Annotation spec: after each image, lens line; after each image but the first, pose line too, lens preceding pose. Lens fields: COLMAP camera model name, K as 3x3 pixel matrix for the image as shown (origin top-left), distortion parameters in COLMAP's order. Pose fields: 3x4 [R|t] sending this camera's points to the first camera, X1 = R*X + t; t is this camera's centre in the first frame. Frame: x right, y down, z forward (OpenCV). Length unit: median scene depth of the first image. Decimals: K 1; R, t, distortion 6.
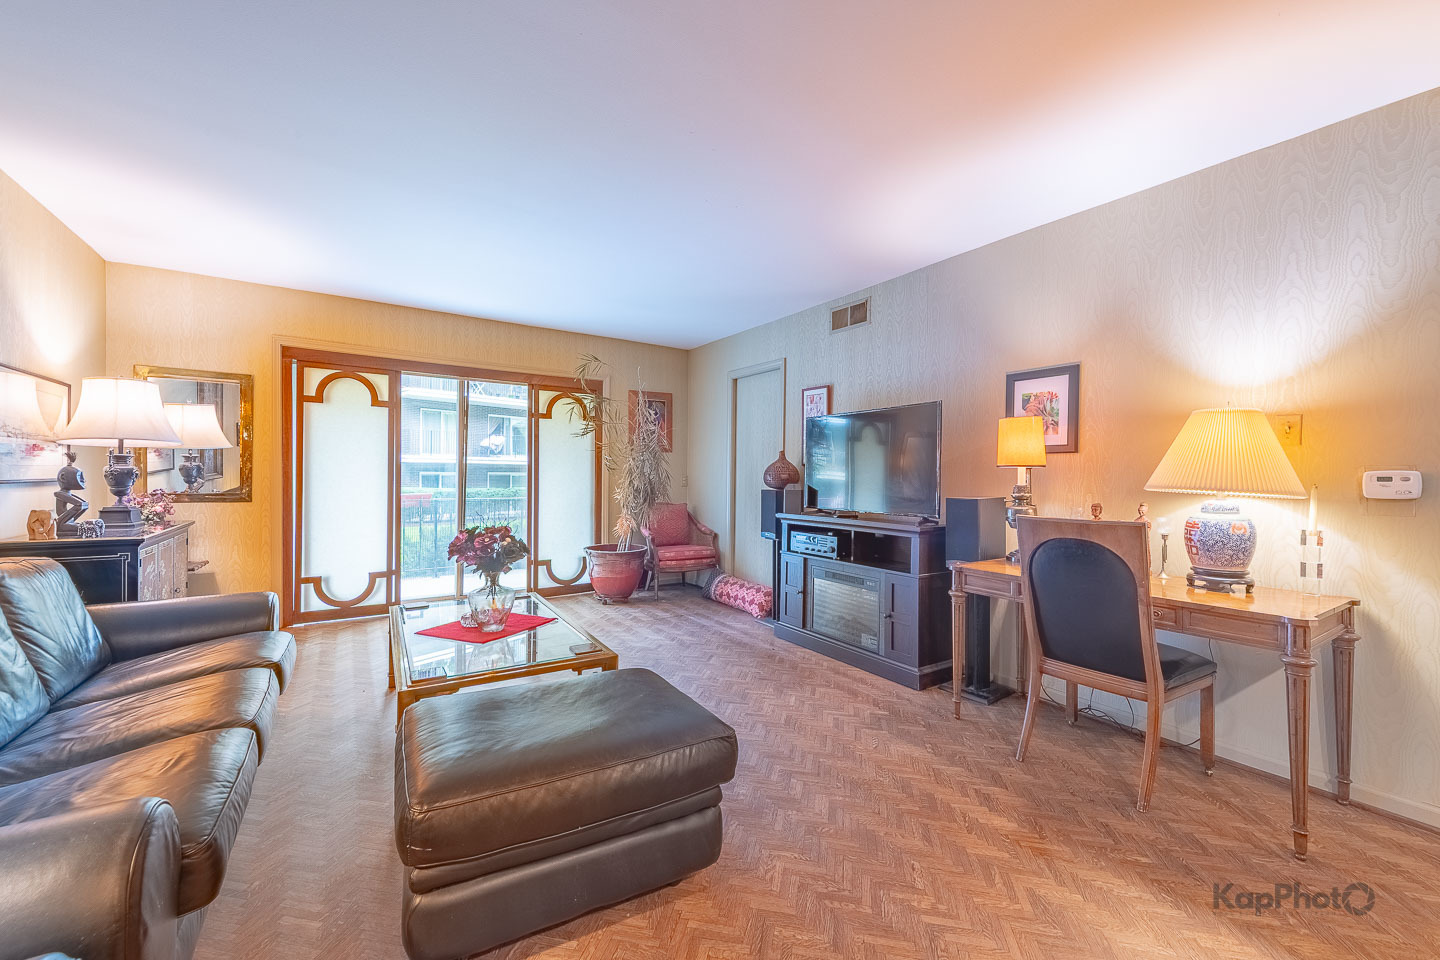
lens RADIAL K [[587.1, 0, 718.8], [0, 587.1, 476.6], [0, 0, 1]] dist [0.024883, -0.003335]
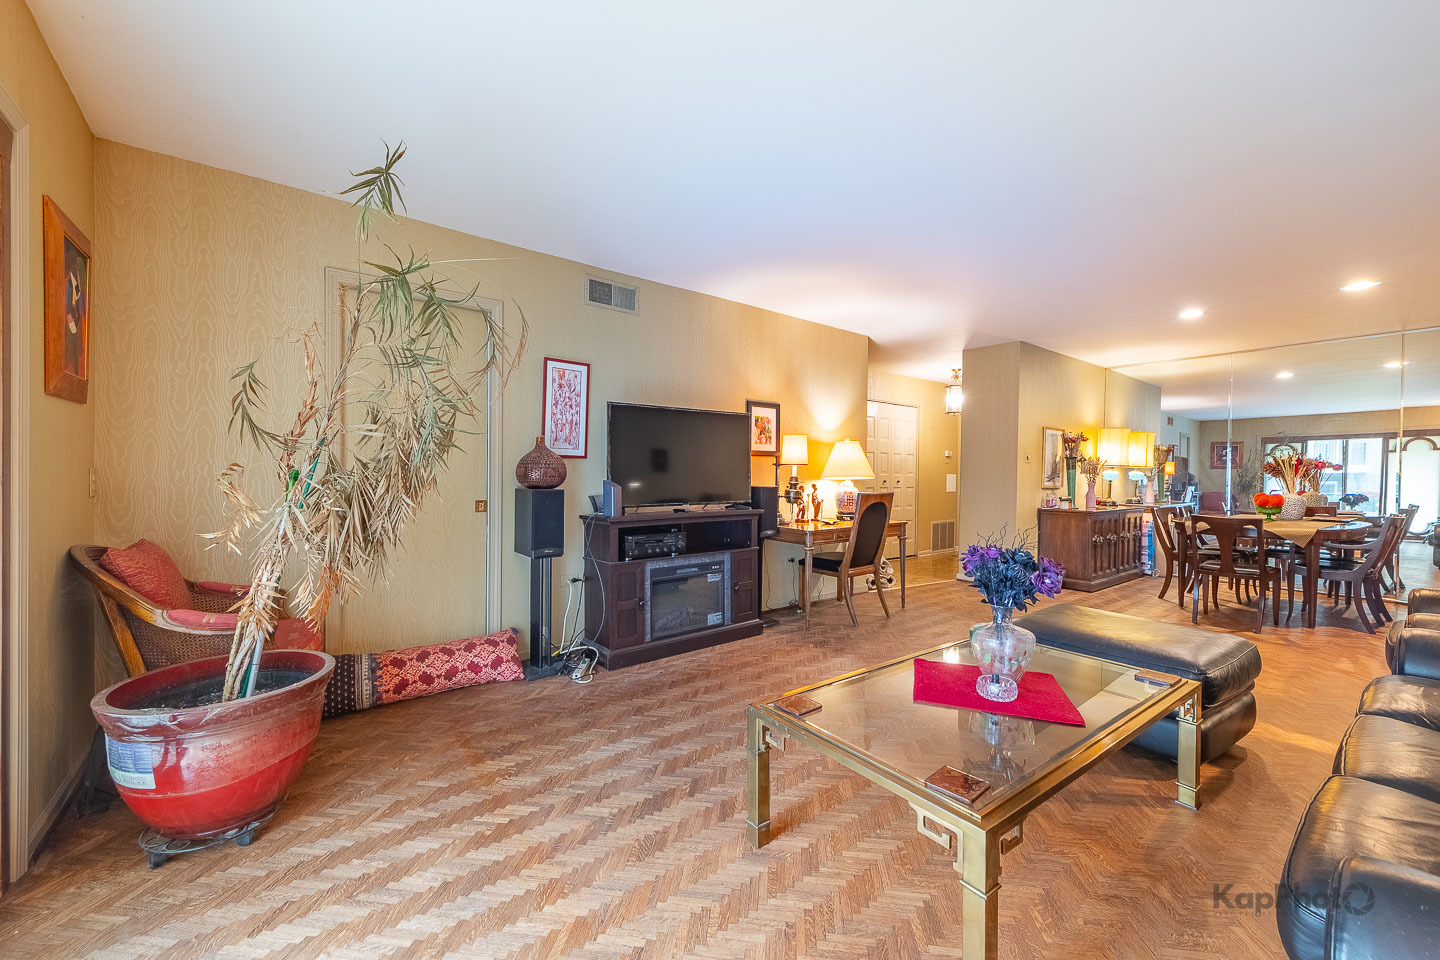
lens RADIAL K [[587.1, 0, 715.5], [0, 587.1, 481.1], [0, 0, 1]] dist [0.024883, -0.003335]
pose [[-0.120576, -0.025420, 0.992379, -0.862877], [-0.002716, 0.999677, 0.025277, -0.009512], [-0.992700, 0.000352, -0.120606, 1.156276]]
